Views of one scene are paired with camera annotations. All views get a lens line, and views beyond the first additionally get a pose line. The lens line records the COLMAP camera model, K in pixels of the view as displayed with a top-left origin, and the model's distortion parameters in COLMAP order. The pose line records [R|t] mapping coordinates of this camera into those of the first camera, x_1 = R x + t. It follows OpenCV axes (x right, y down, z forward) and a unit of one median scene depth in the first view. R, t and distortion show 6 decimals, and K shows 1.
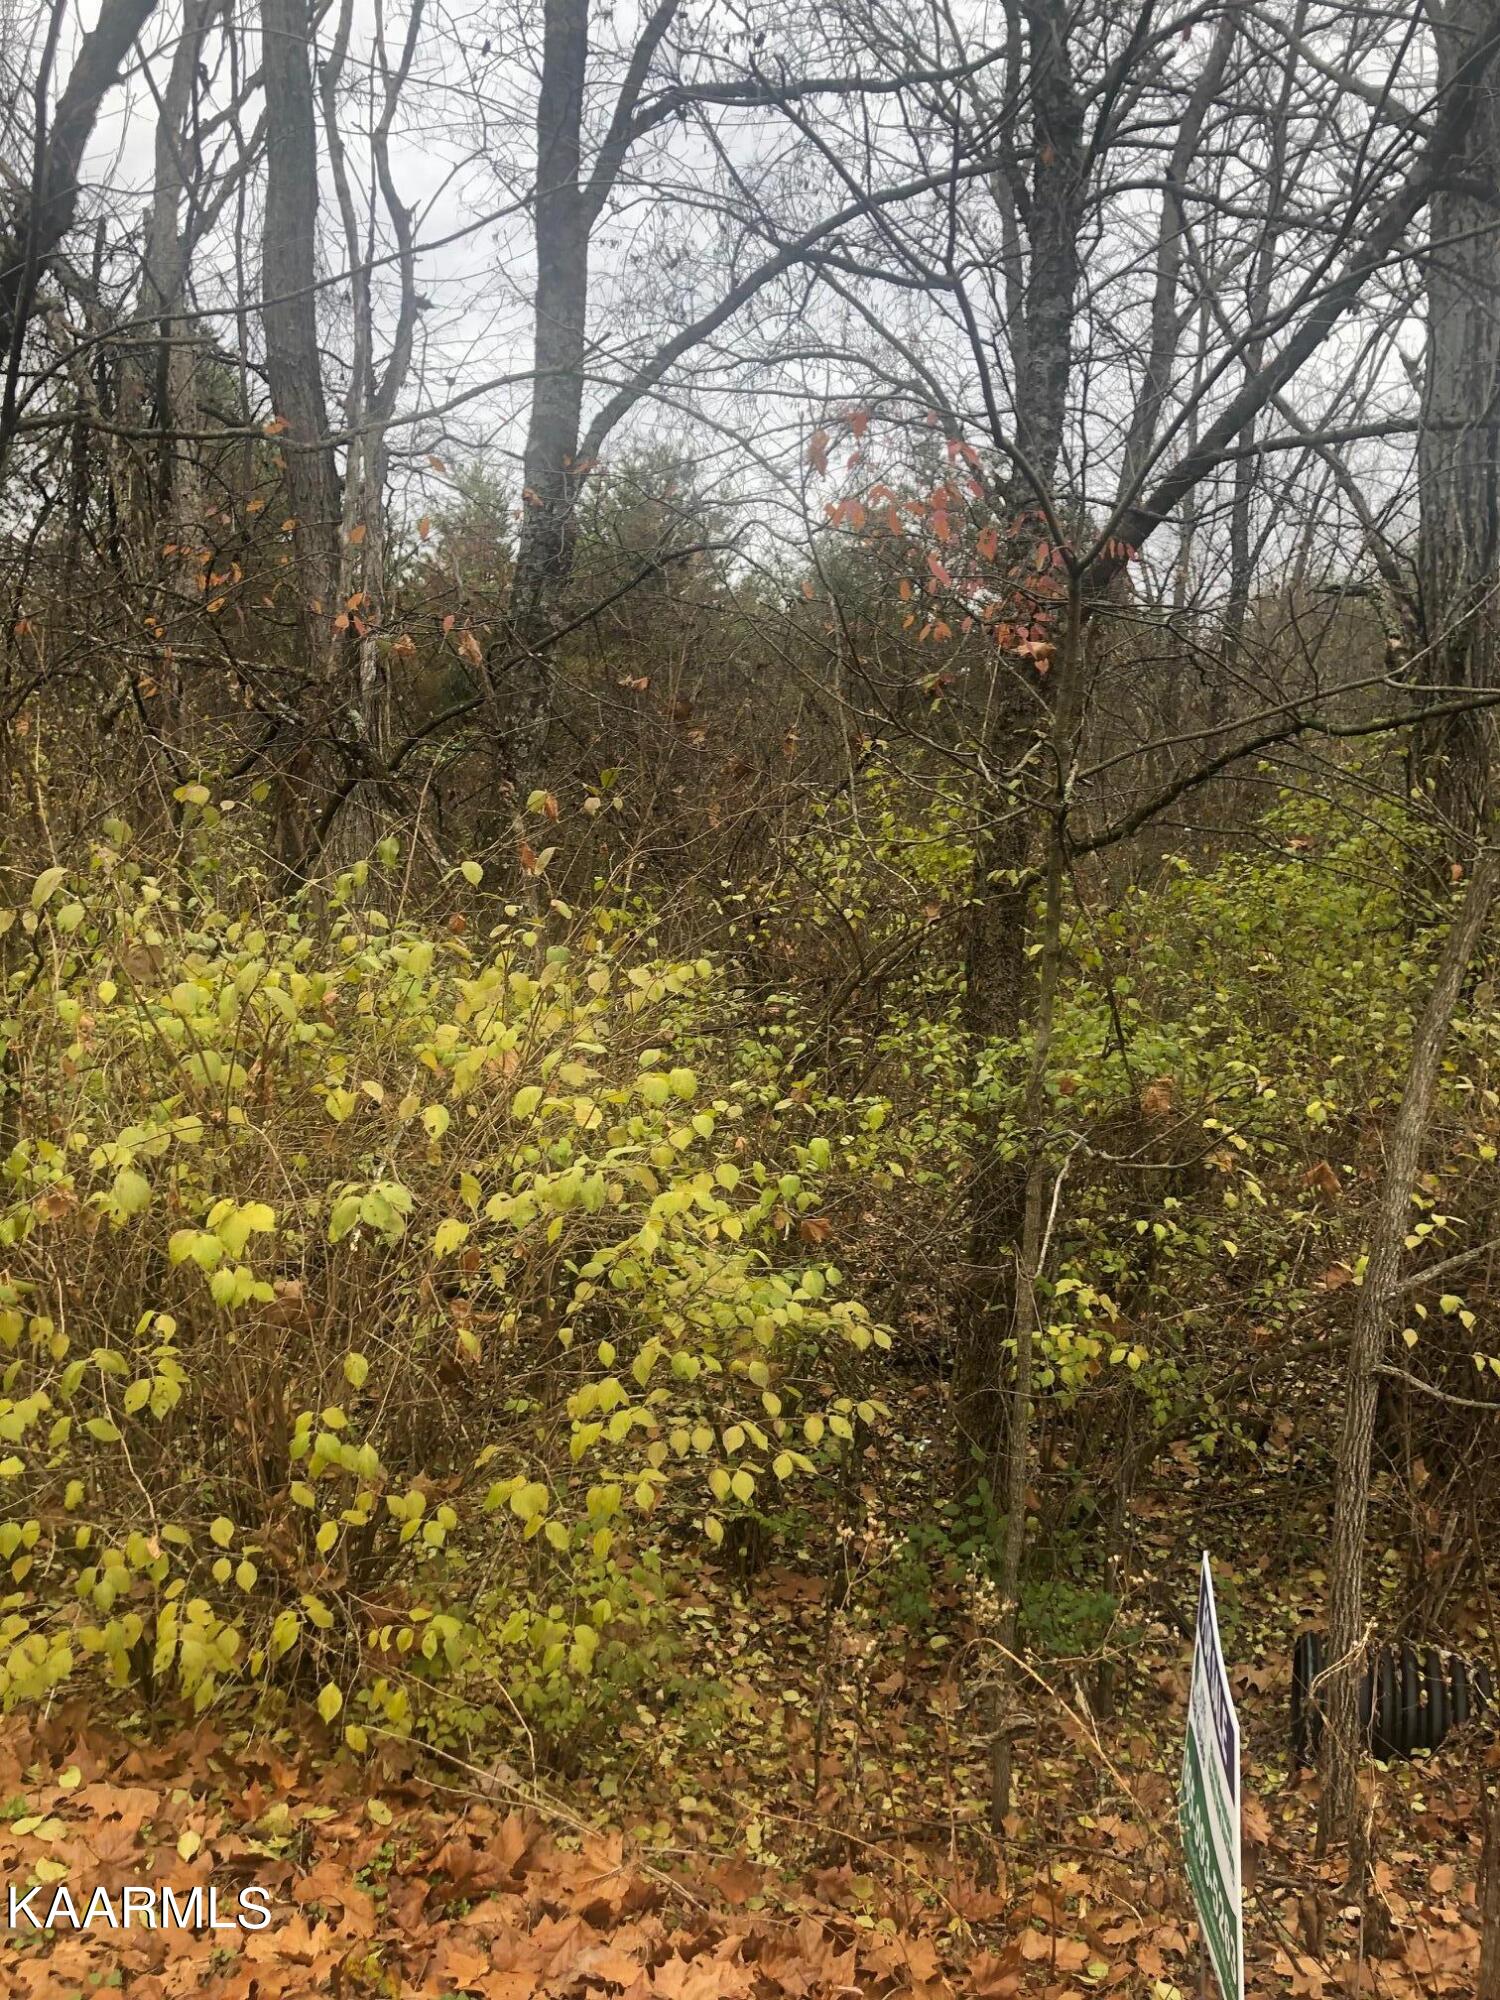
lens RADIAL K [[1718.5, 0, 750.0], [0, 1718.5, 1000.0], [0, 0, 1]] dist [0.017659, -0.049723]
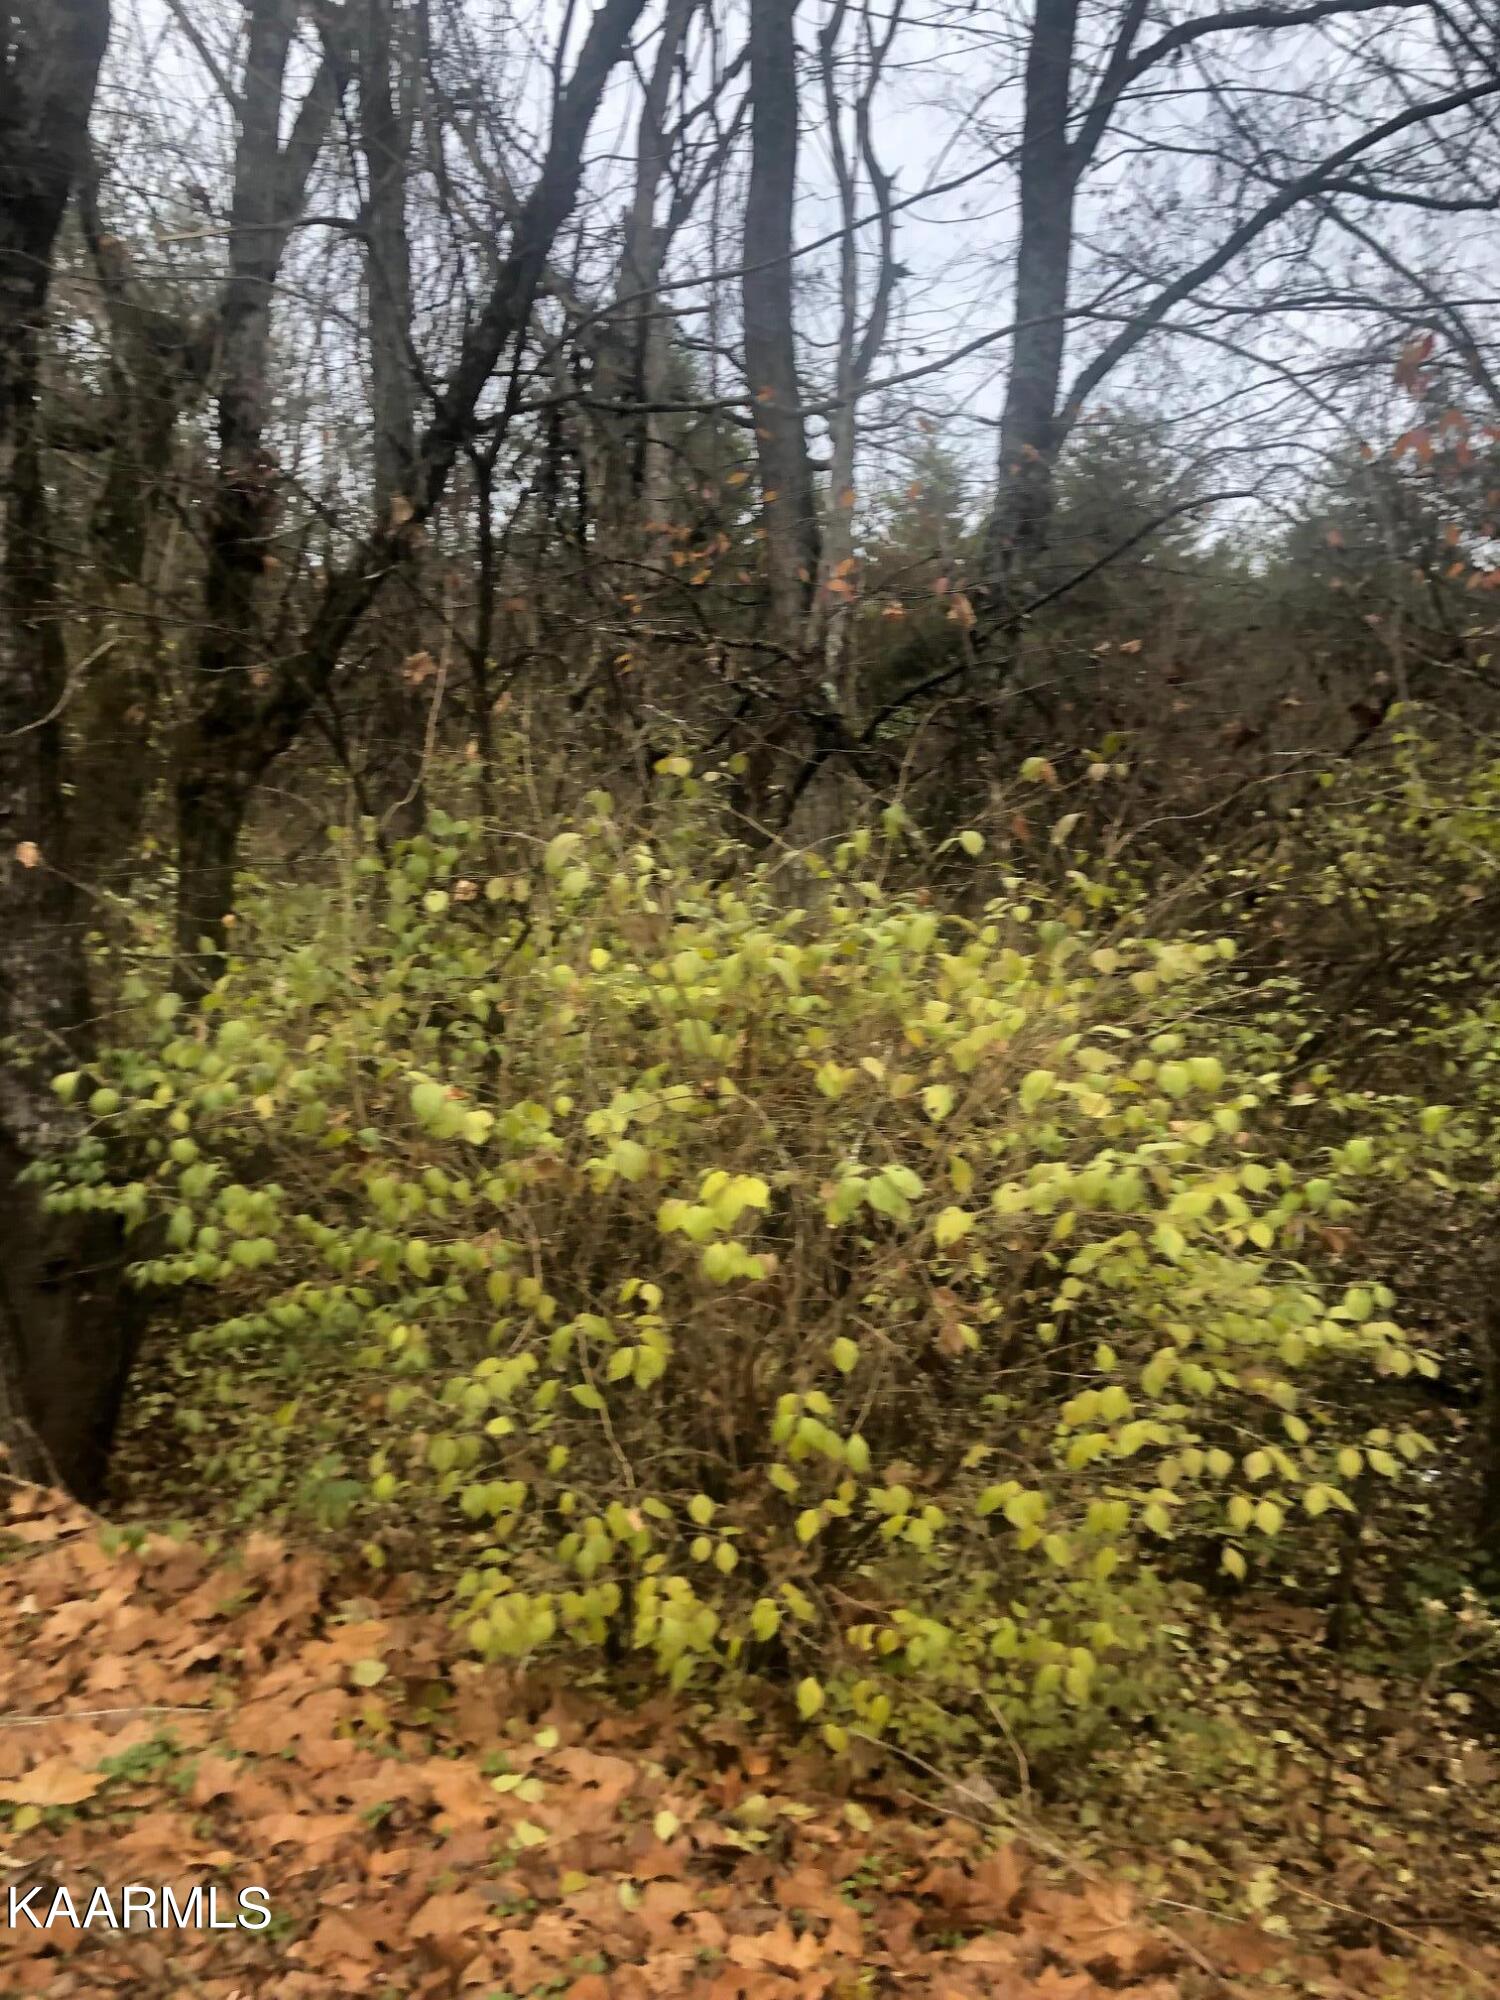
lens RADIAL K [[1625.8, 0, 750.1], [0, 1625.8, 983.2], [0, 0, 1]] dist [-0.010407, 0.009572]
pose [[0.976891, 0.026491, -0.212090, -0.088204], [-0.025860, 0.999649, 0.005748, 0.001623], [0.212168, -0.000131, 0.977233, 0.093476]]
